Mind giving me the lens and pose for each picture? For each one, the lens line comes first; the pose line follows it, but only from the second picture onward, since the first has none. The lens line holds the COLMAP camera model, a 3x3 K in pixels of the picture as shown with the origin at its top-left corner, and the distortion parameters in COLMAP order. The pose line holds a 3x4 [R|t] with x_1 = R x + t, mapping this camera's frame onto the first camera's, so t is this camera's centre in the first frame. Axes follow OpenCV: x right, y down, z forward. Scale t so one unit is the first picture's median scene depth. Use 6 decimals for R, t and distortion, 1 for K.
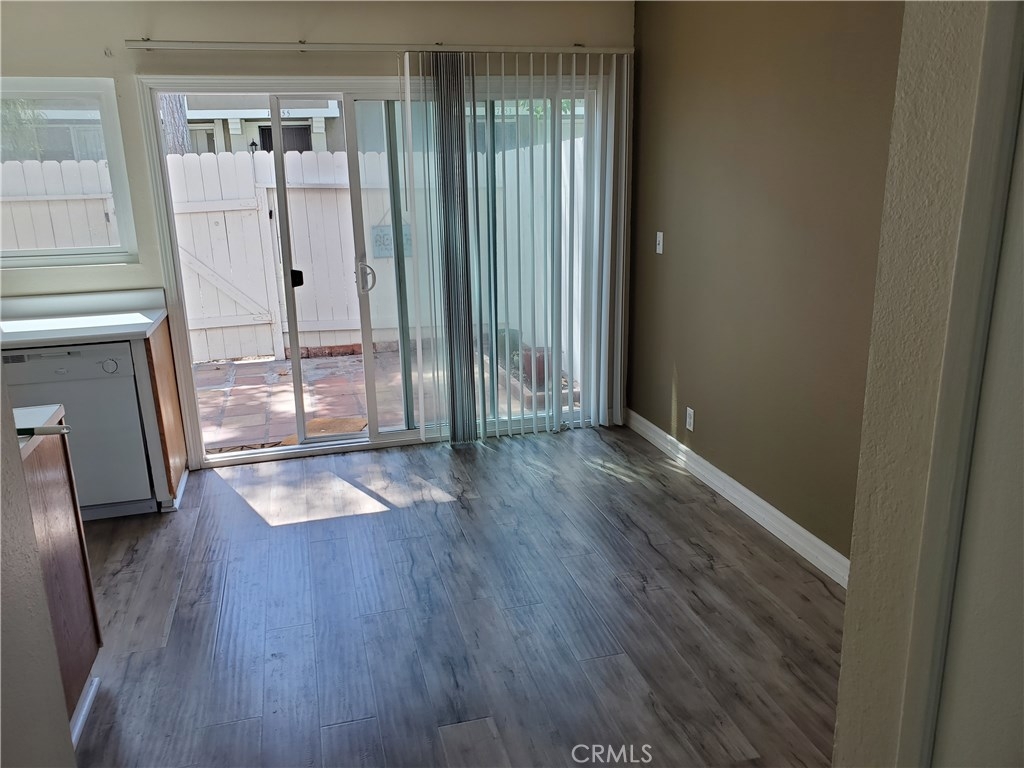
lens RADIAL K [[790.9, 0, 512.0], [0, 790.9, 384.0], [0, 0, 1]] dist [0.021363, 0.005412]
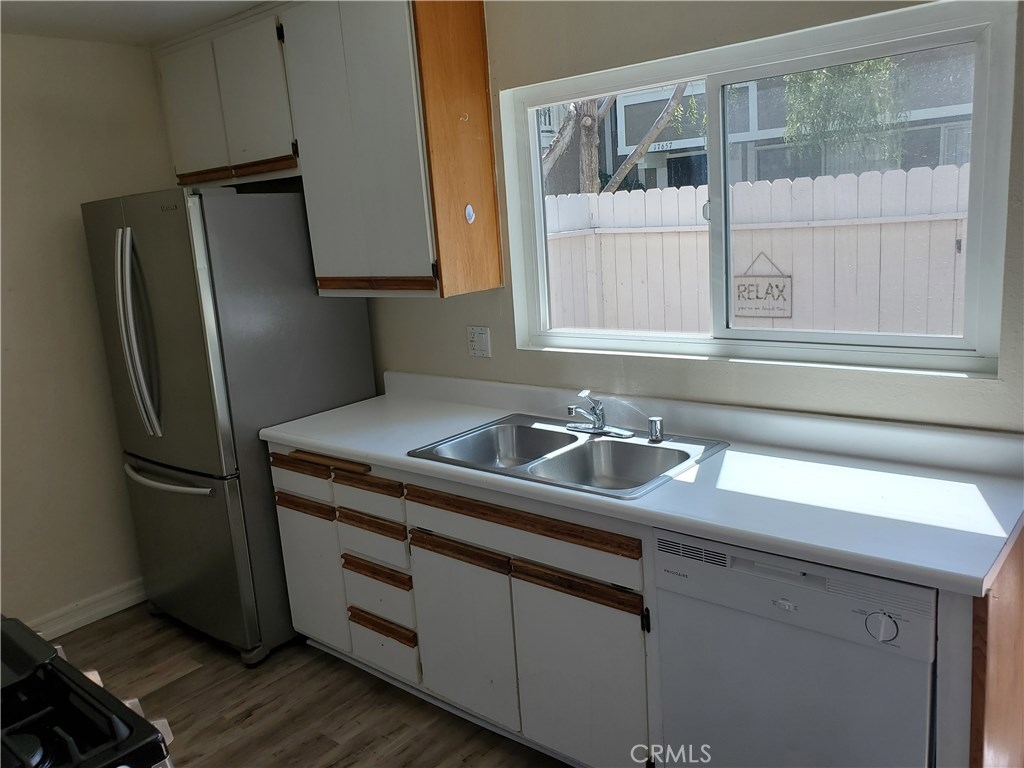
lens RADIAL K [[805.8, 0, 512.0], [0, 805.8, 384.0], [0, 0, 1]] dist [0.000422, 0.002147]
pose [[0.565639, 0.144119, -0.811962, -0.251319], [-0.152269, 0.985933, 0.068923, -0.137585], [0.810473, 0.084651, 0.579627, 0.508808]]
